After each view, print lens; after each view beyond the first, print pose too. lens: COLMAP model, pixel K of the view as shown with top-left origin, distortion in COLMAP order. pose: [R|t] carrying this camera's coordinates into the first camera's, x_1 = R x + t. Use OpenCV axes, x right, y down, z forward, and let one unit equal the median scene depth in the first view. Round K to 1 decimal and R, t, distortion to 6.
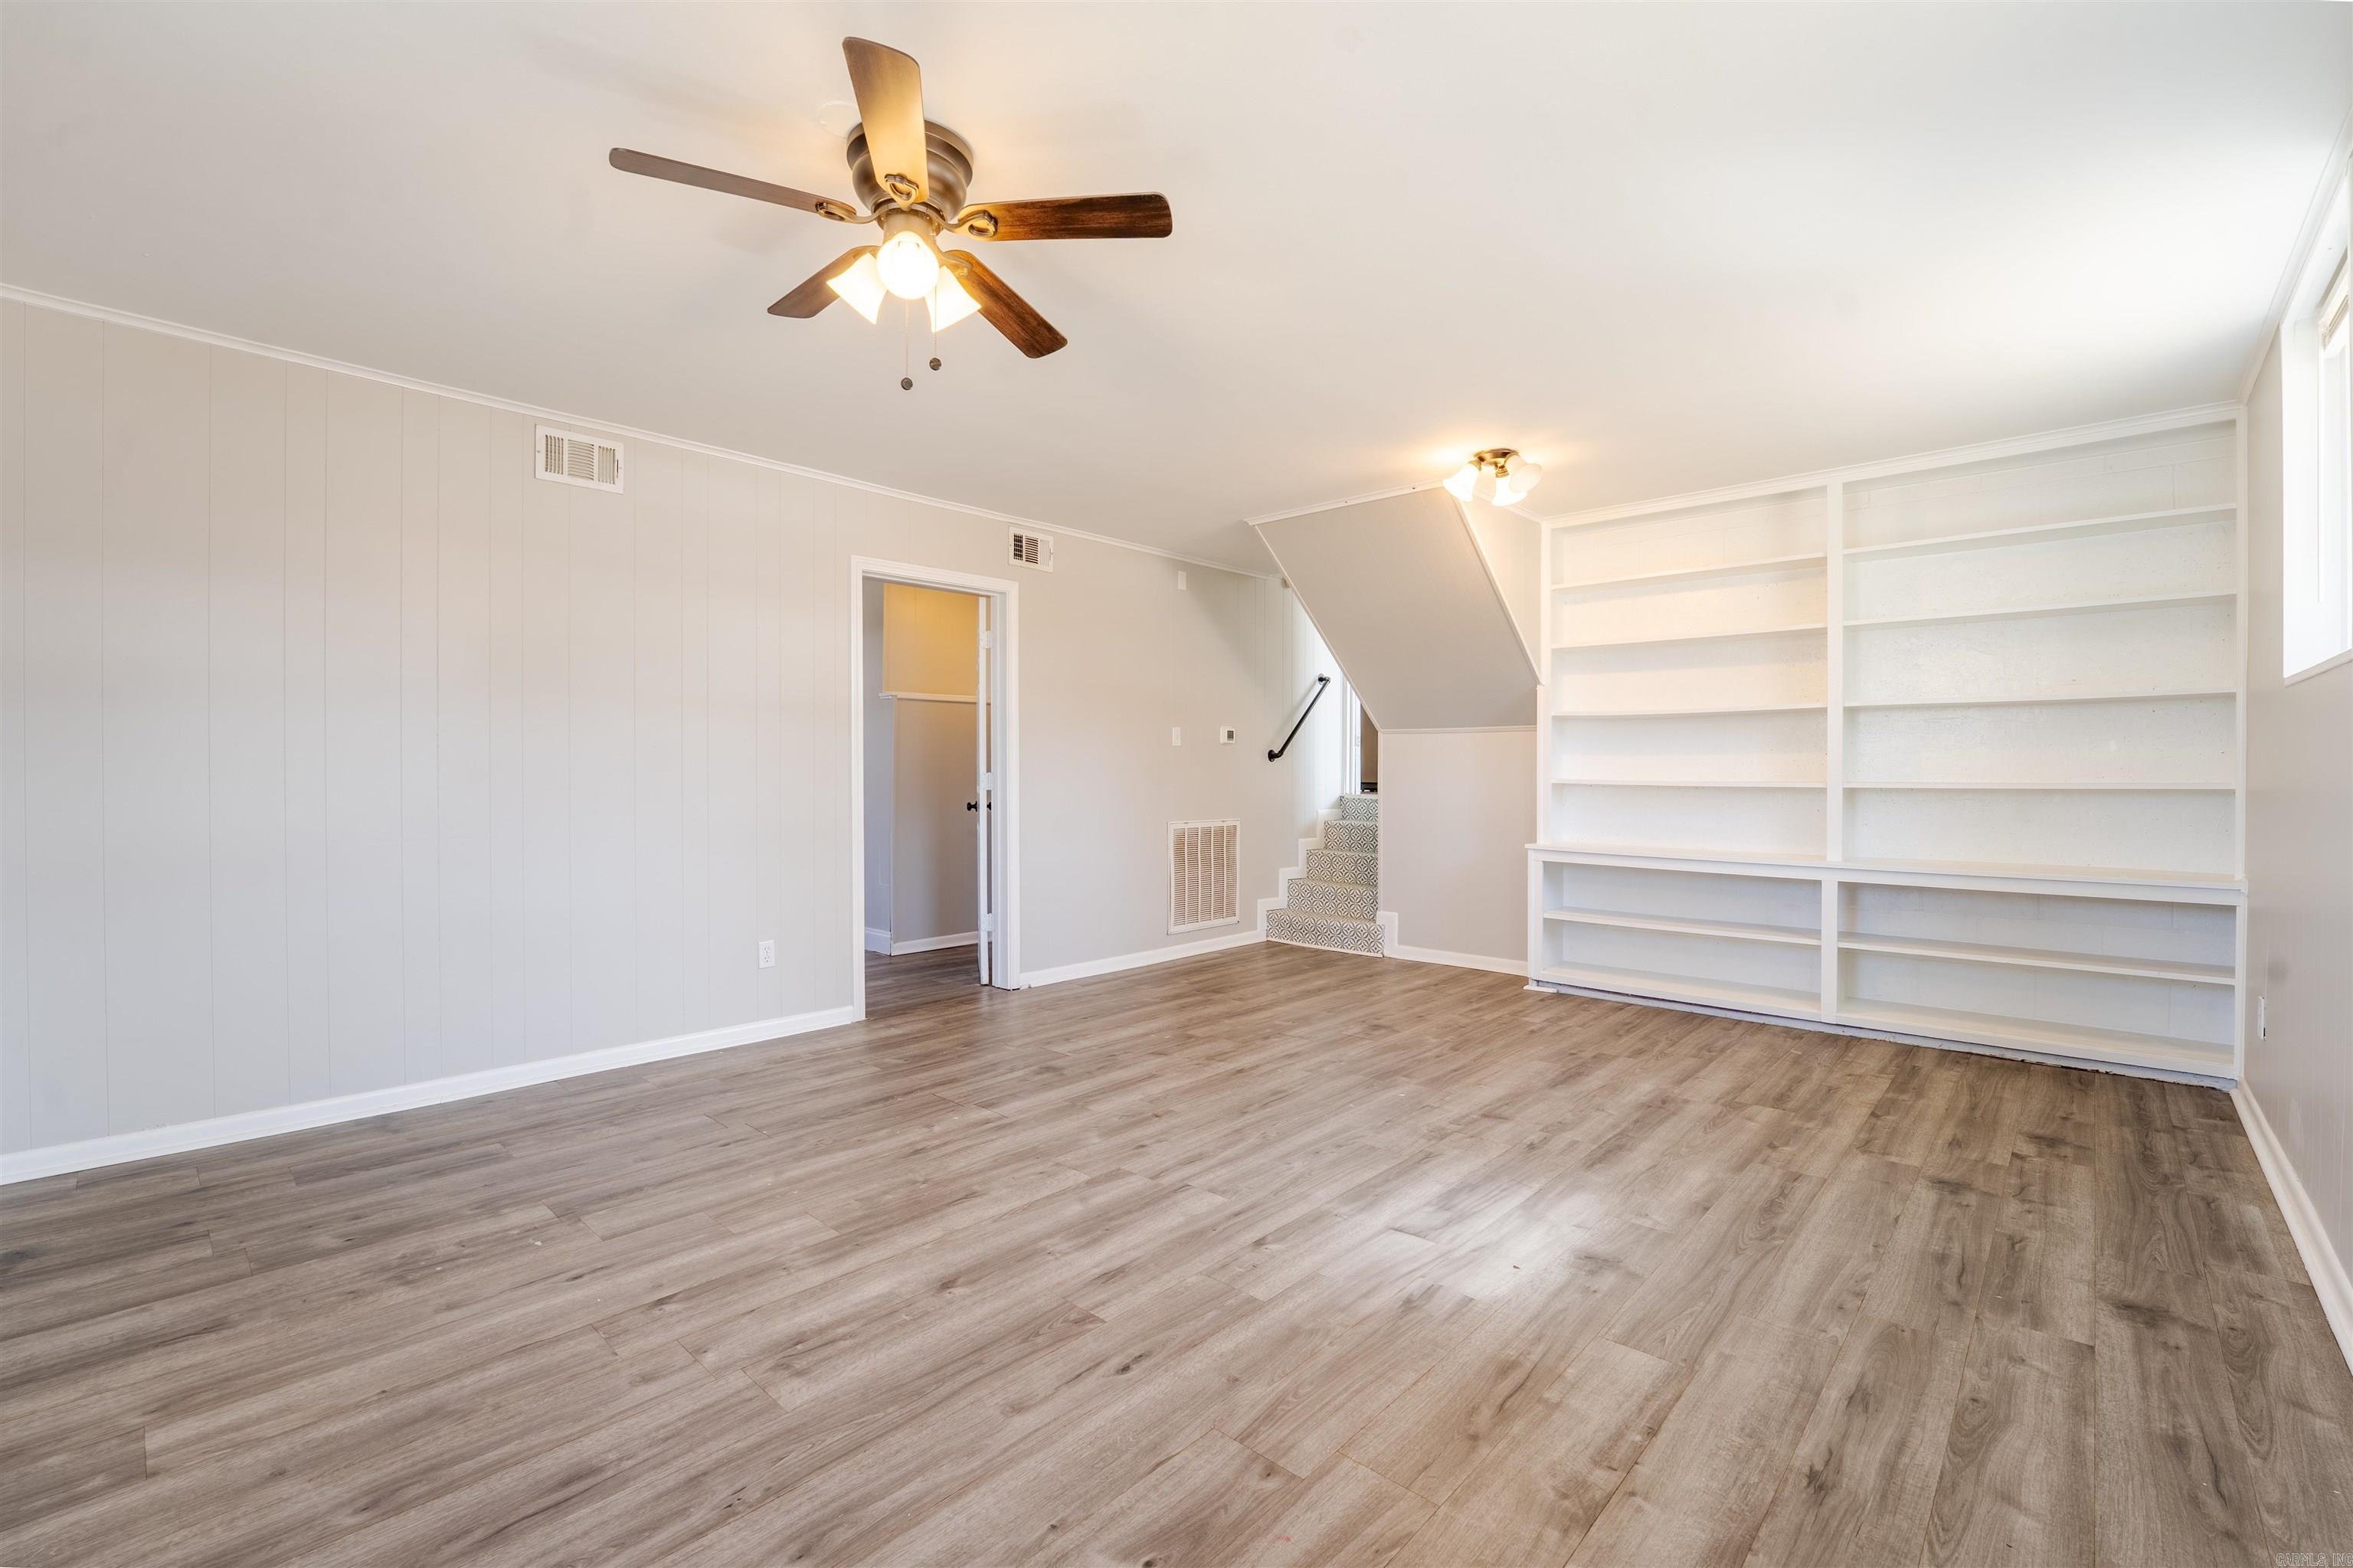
lens RADIAL K [[962.7, 0, 1178.7], [0, 962.7, 778.4], [0, 0, 1]] dist [-0.029792, 0.004033]
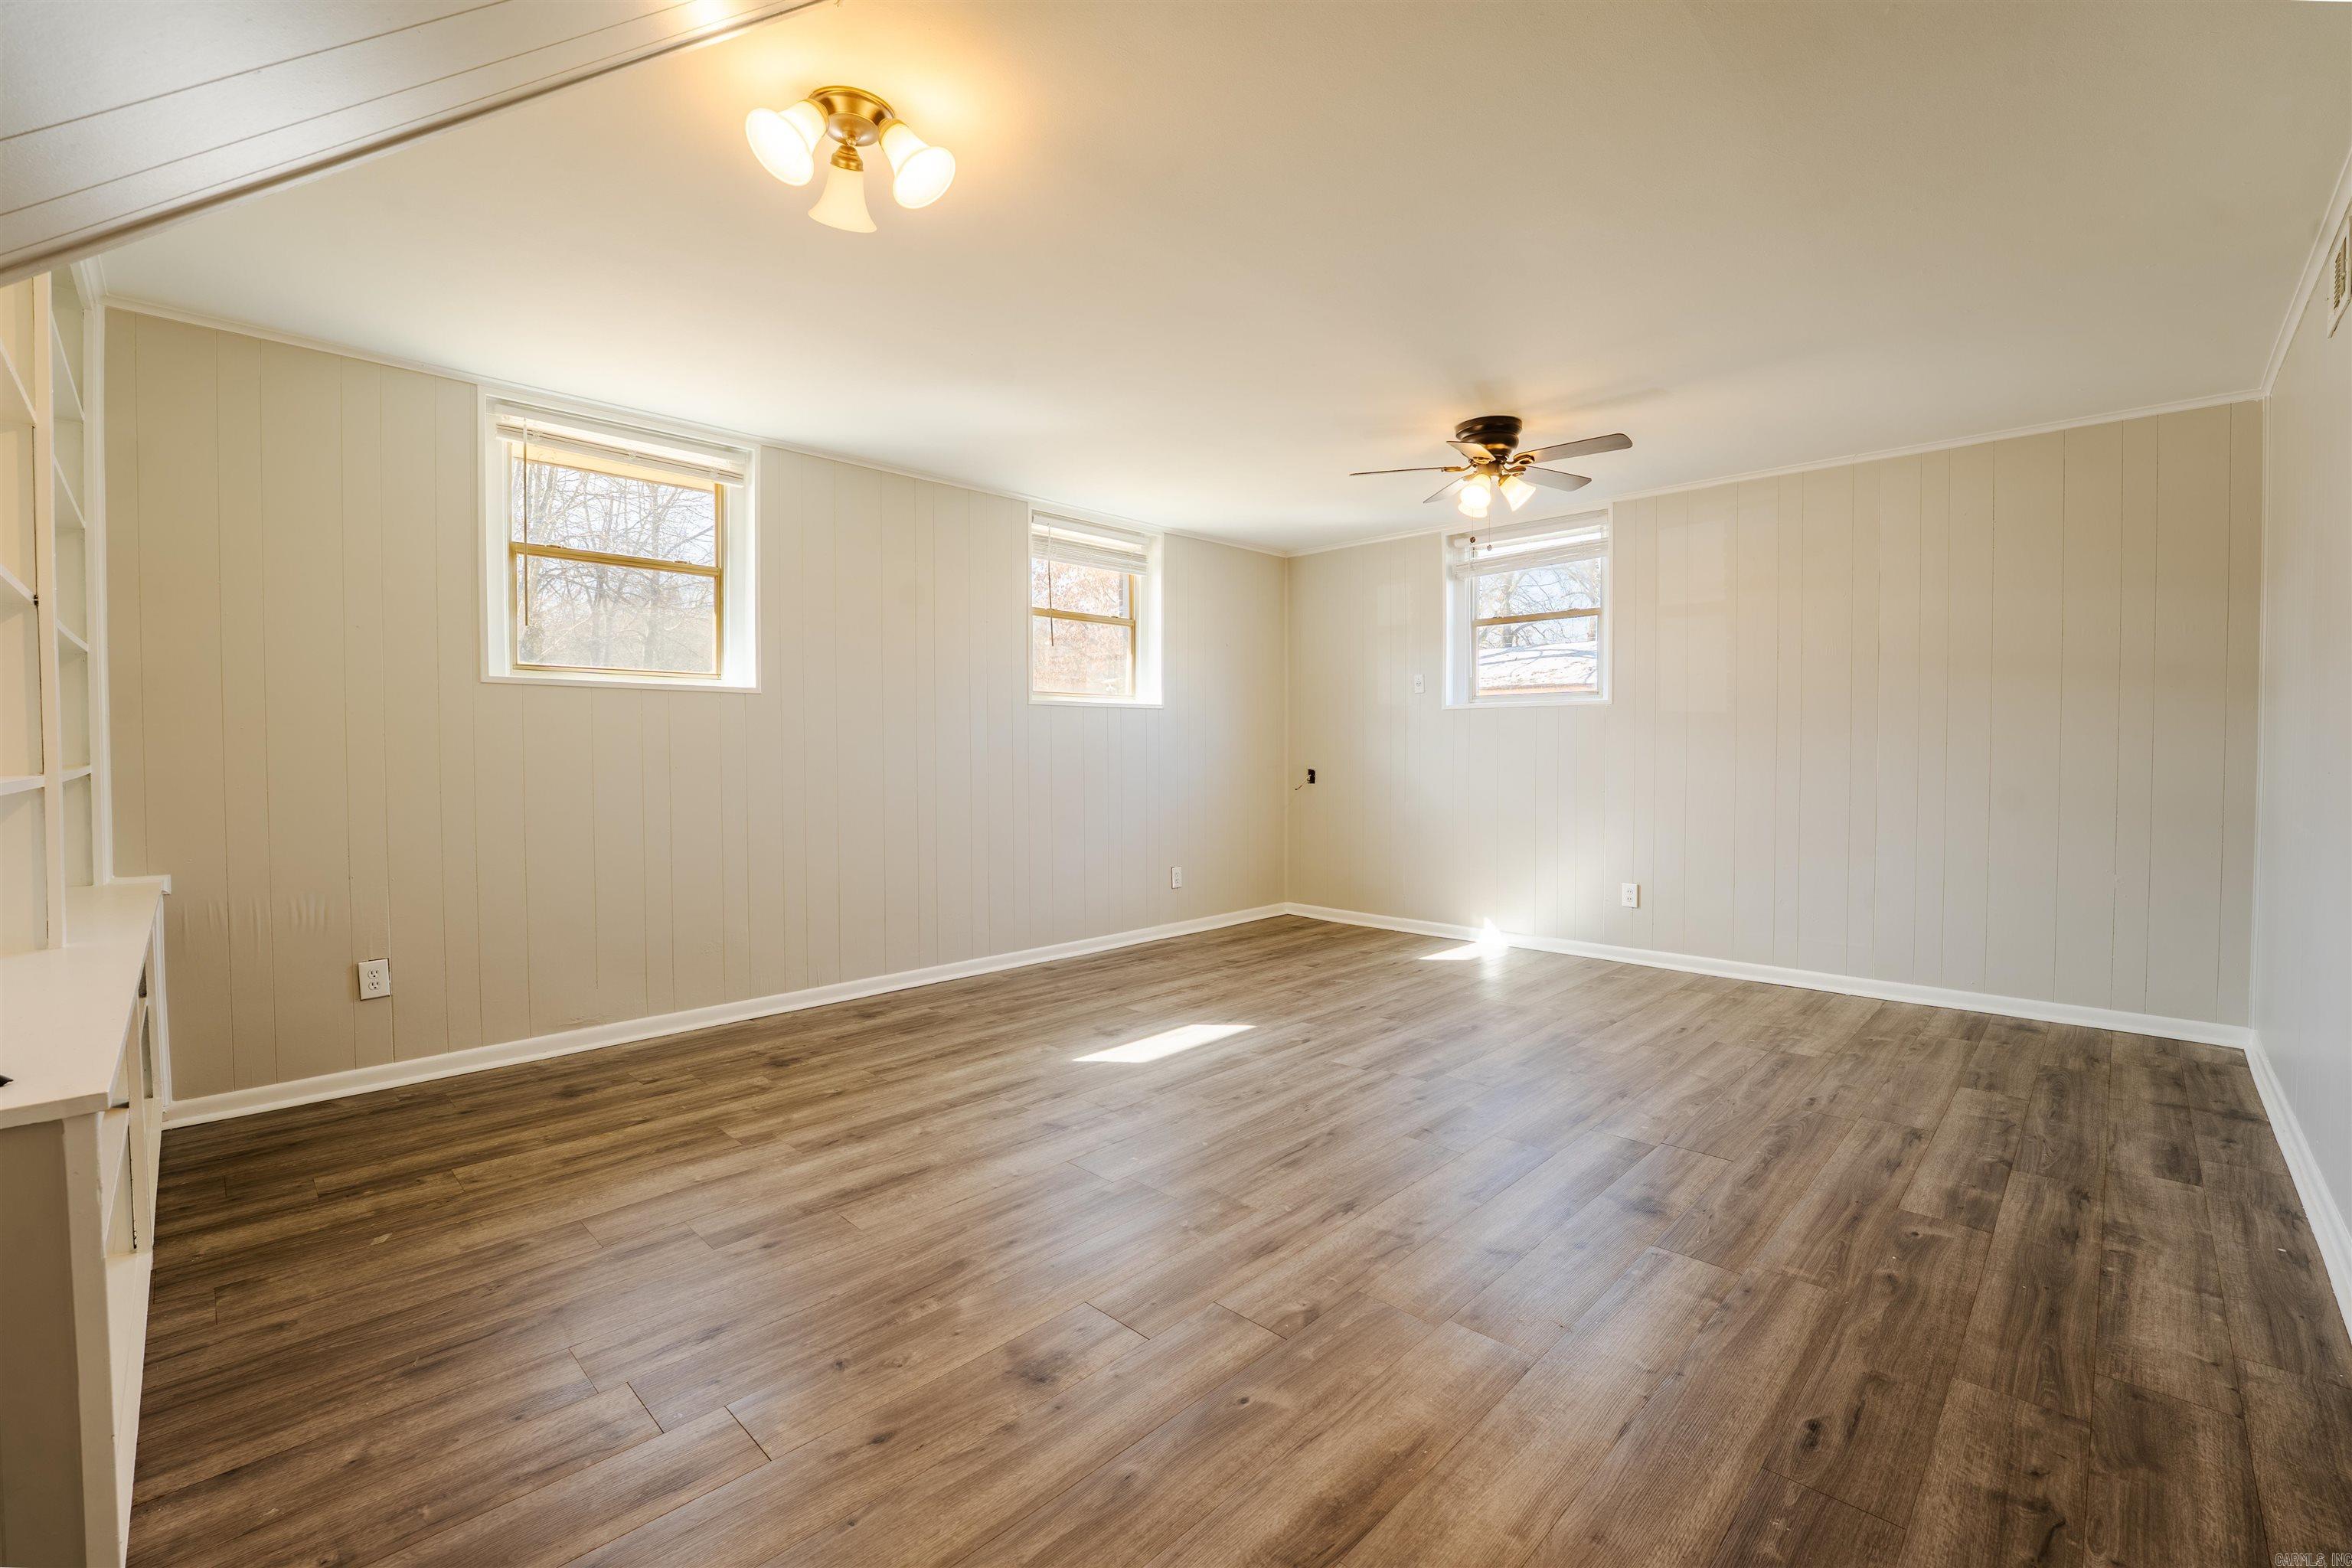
lens RADIAL K [[962.2, 0, 1178.2], [0, 962.2, 778.4], [0, 0, 1]] dist [-0.029792, 0.004033]
pose [[-0.999655, 0.000934, 0.026263, 0.206797], [0.001897, 0.999325, 0.036680, -0.014065], [-0.026211, 0.036718, -0.998982, 2.093959]]
